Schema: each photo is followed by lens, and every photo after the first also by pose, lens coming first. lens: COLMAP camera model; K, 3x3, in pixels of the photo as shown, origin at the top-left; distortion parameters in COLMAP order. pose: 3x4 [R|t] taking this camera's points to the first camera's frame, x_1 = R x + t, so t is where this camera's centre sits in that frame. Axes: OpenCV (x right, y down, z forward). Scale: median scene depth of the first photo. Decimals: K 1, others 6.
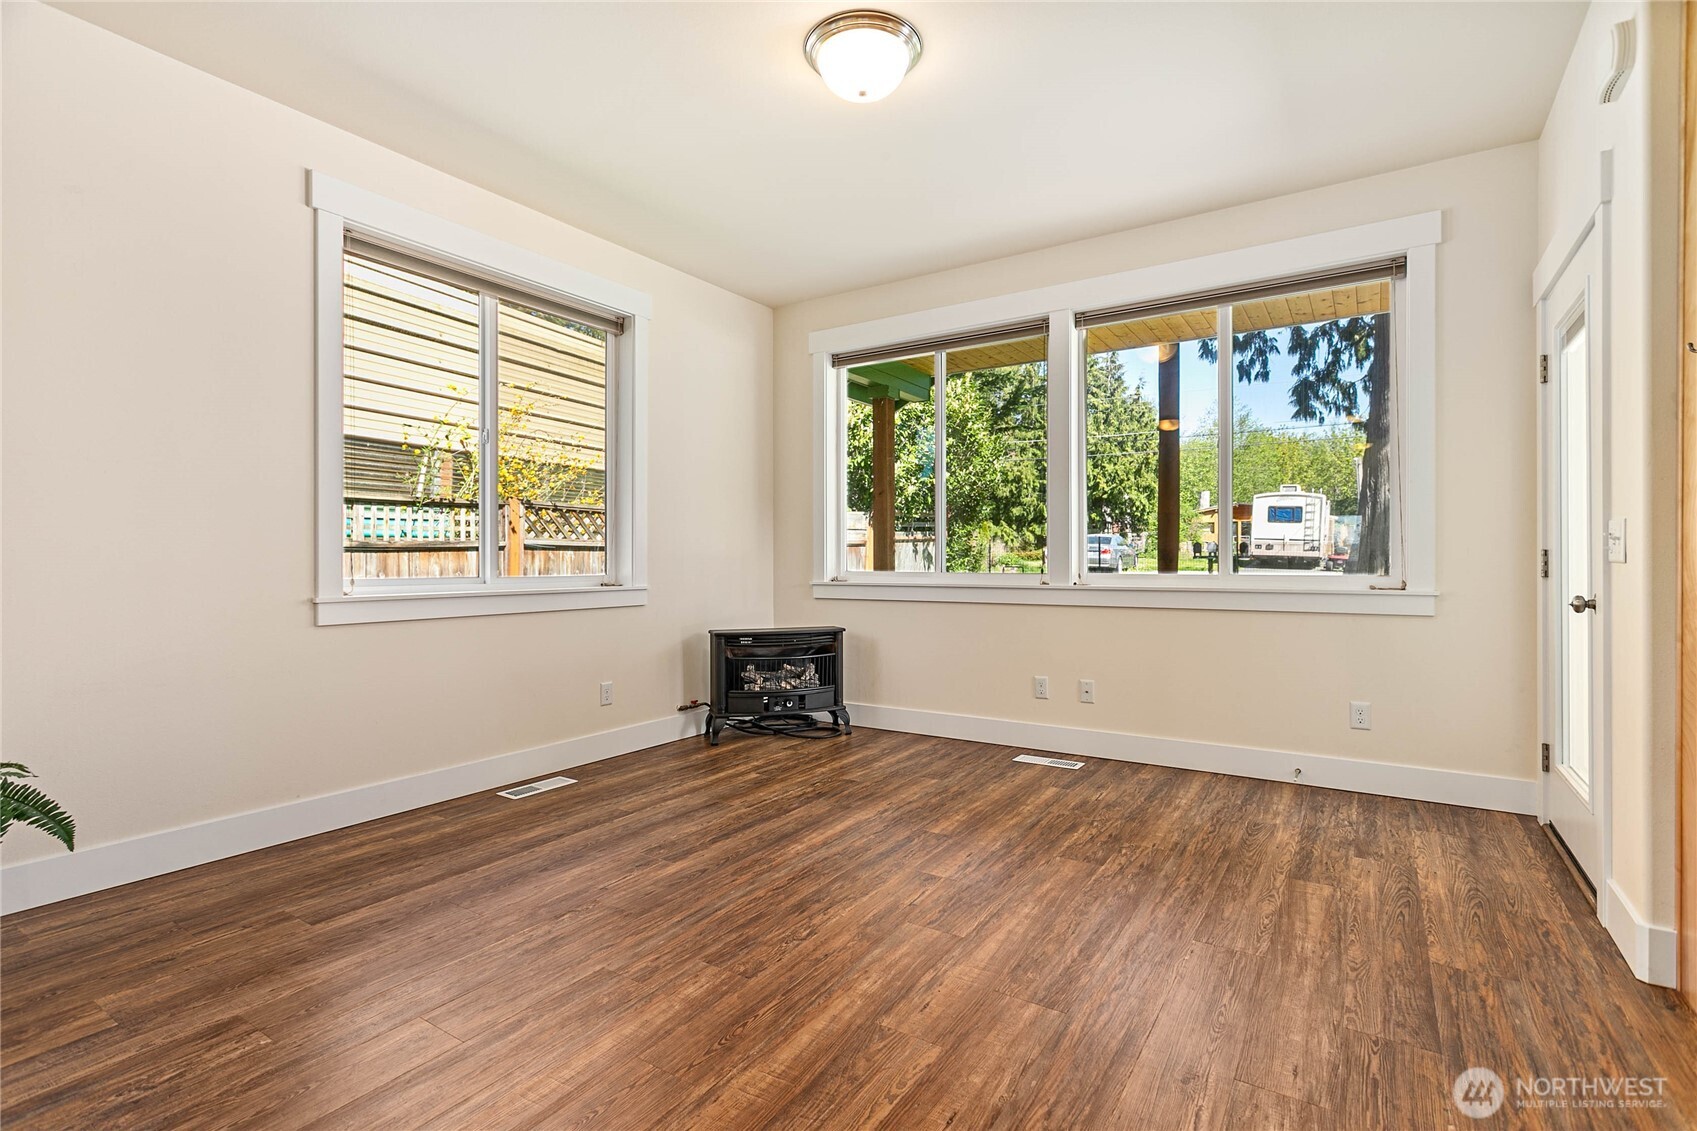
lens RADIAL K [[803.2, 0, 844.9], [0, 803.2, 563.9], [0, 0, 1]] dist [-0.000128, 0.001383]
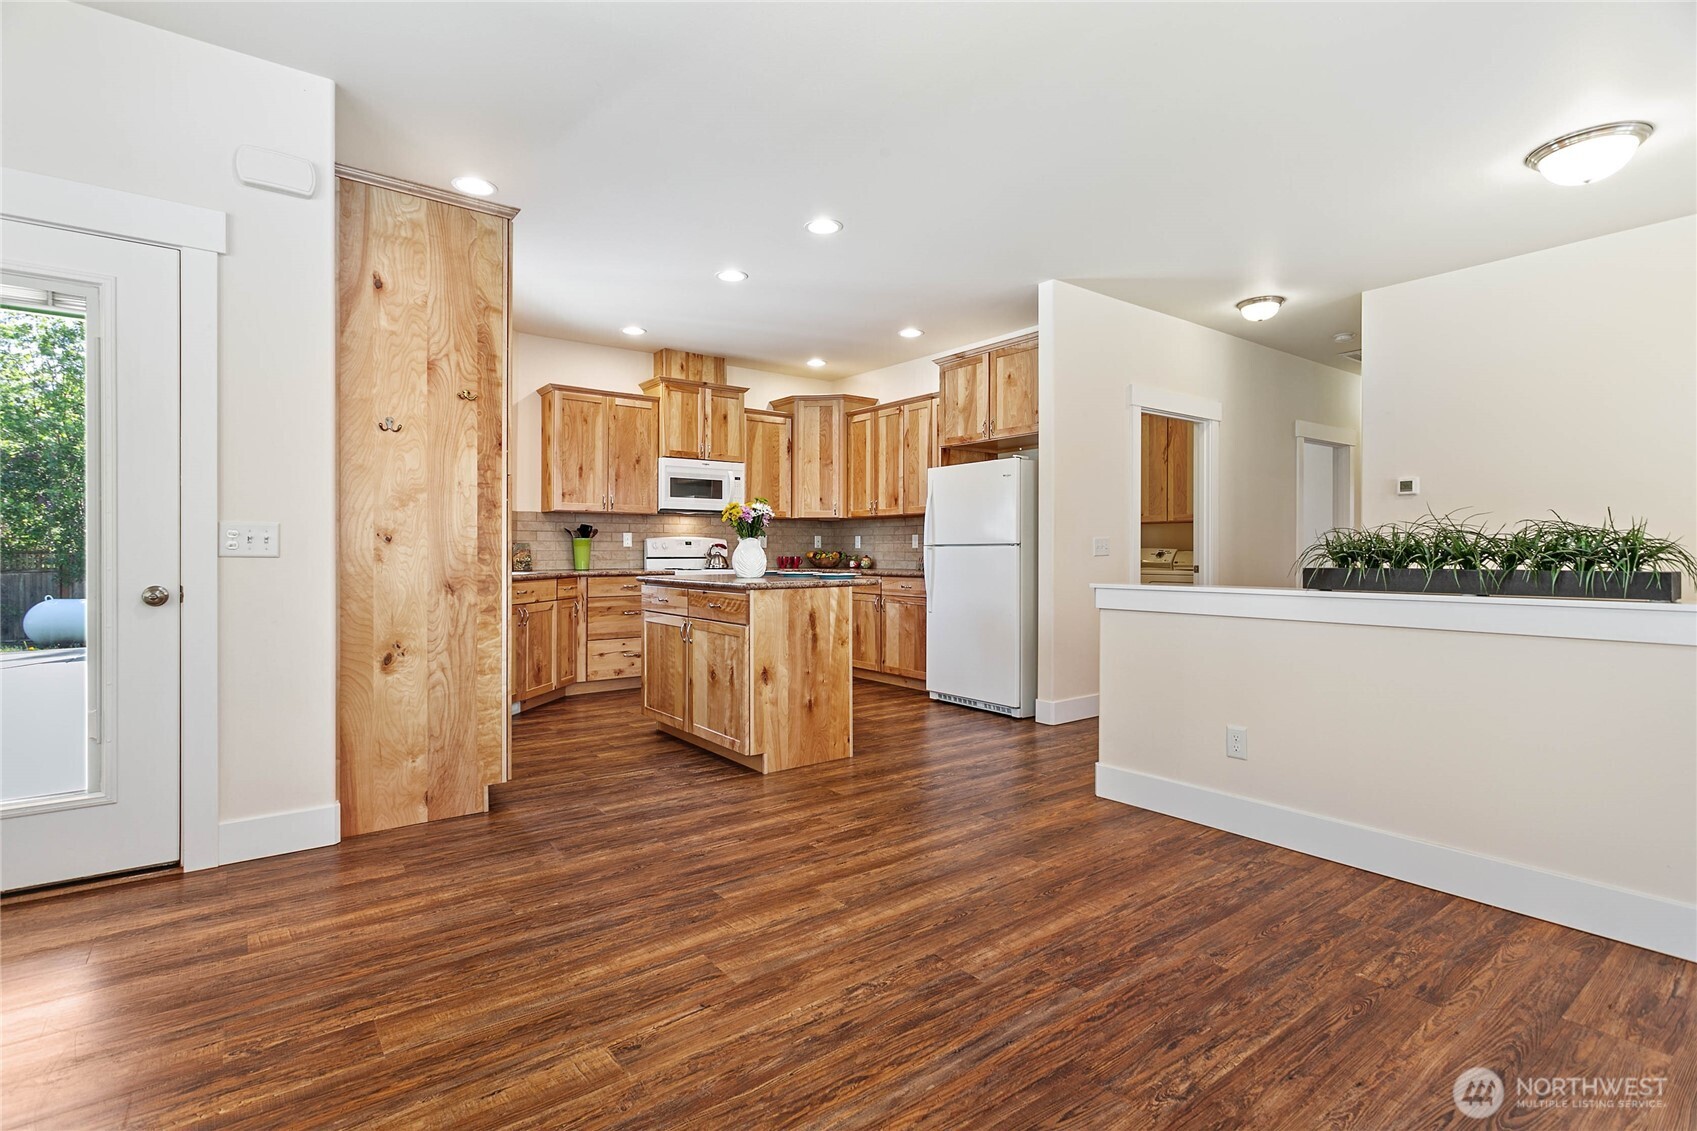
lens RADIAL K [[803.2, 0, 848.7], [0, 803.2, 557.0], [0, 0, 1]] dist [-0.000128, 0.001383]
pose [[-0.943535, 0.000069, 0.331274, -0.235487], [0.002959, 0.999962, 0.008220, -0.007383], [-0.331261, 0.008737, -0.943499, 1.319495]]
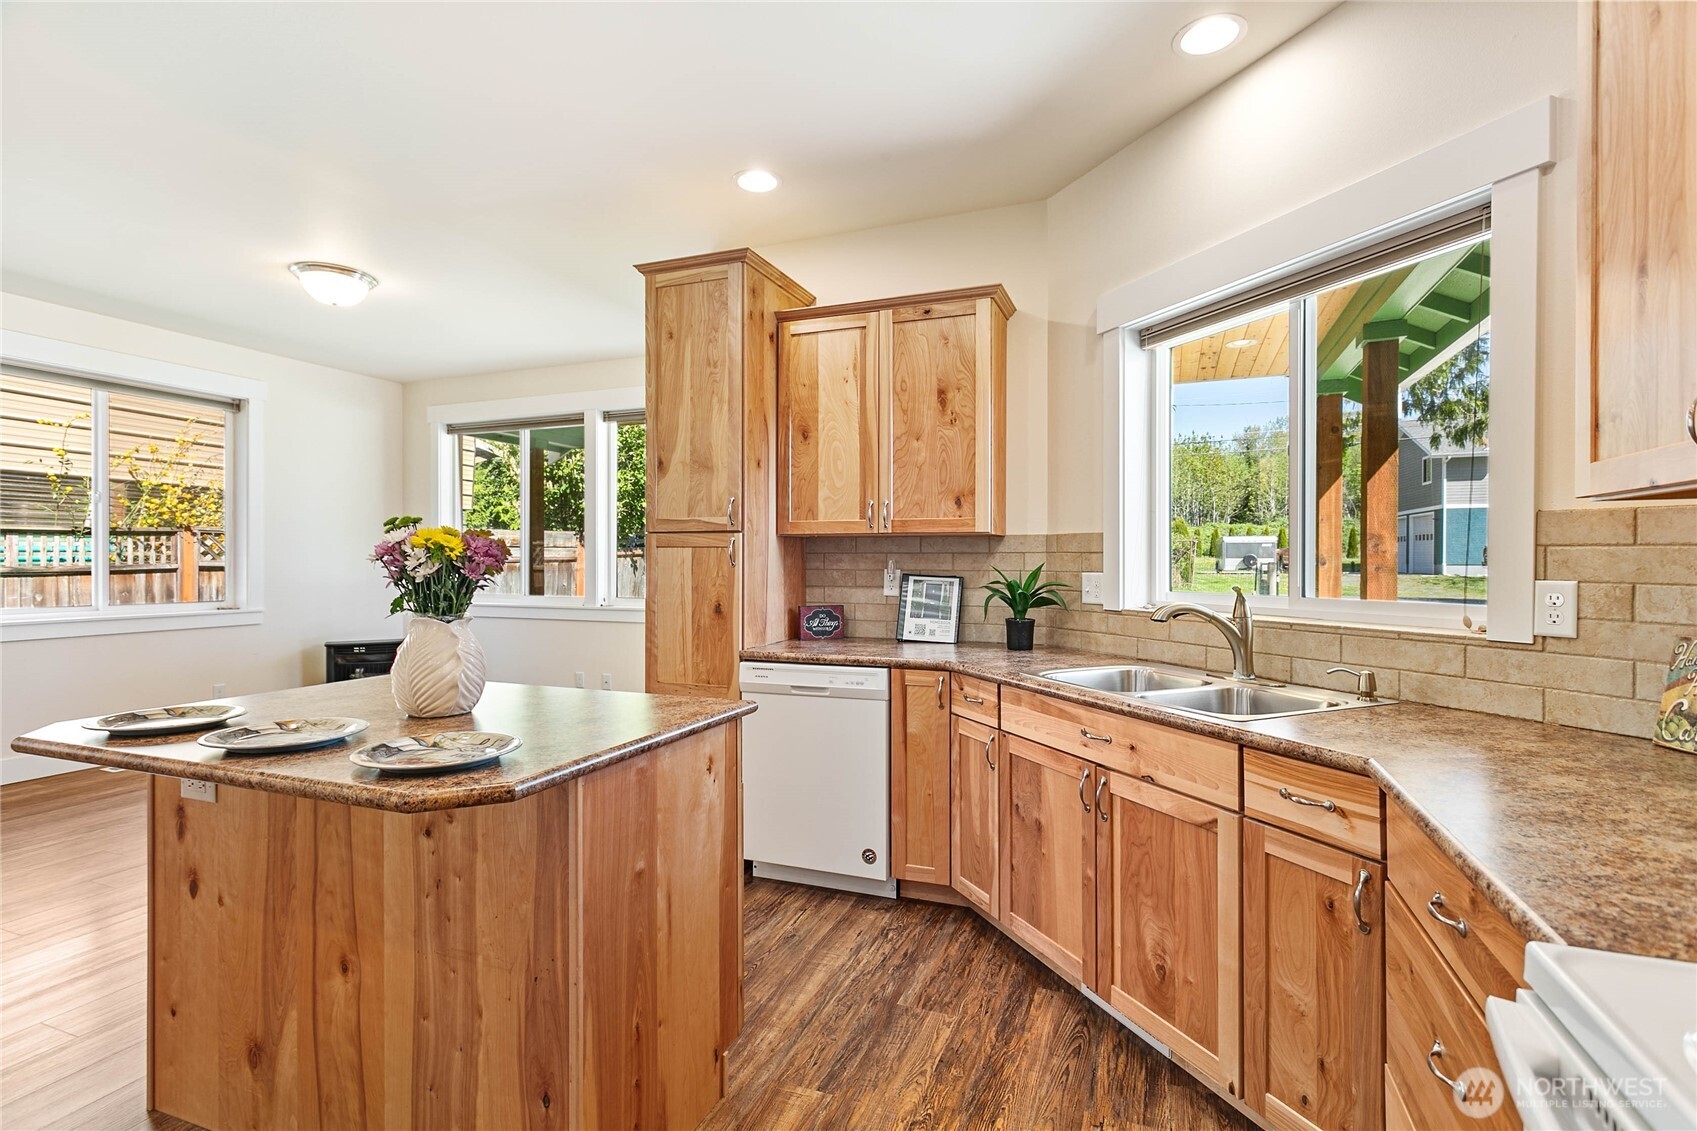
lens RADIAL K [[803.2, 0, 853.5], [0, 803.2, 567.9], [0, 0, 1]] dist [-0.000128, 0.001383]
pose [[0.979242, 0.002424, 0.202680, 0.597499], [-0.003680, 0.999976, 0.005819, -0.070320], [-0.202661, -0.006444, 0.979228, -0.638937]]
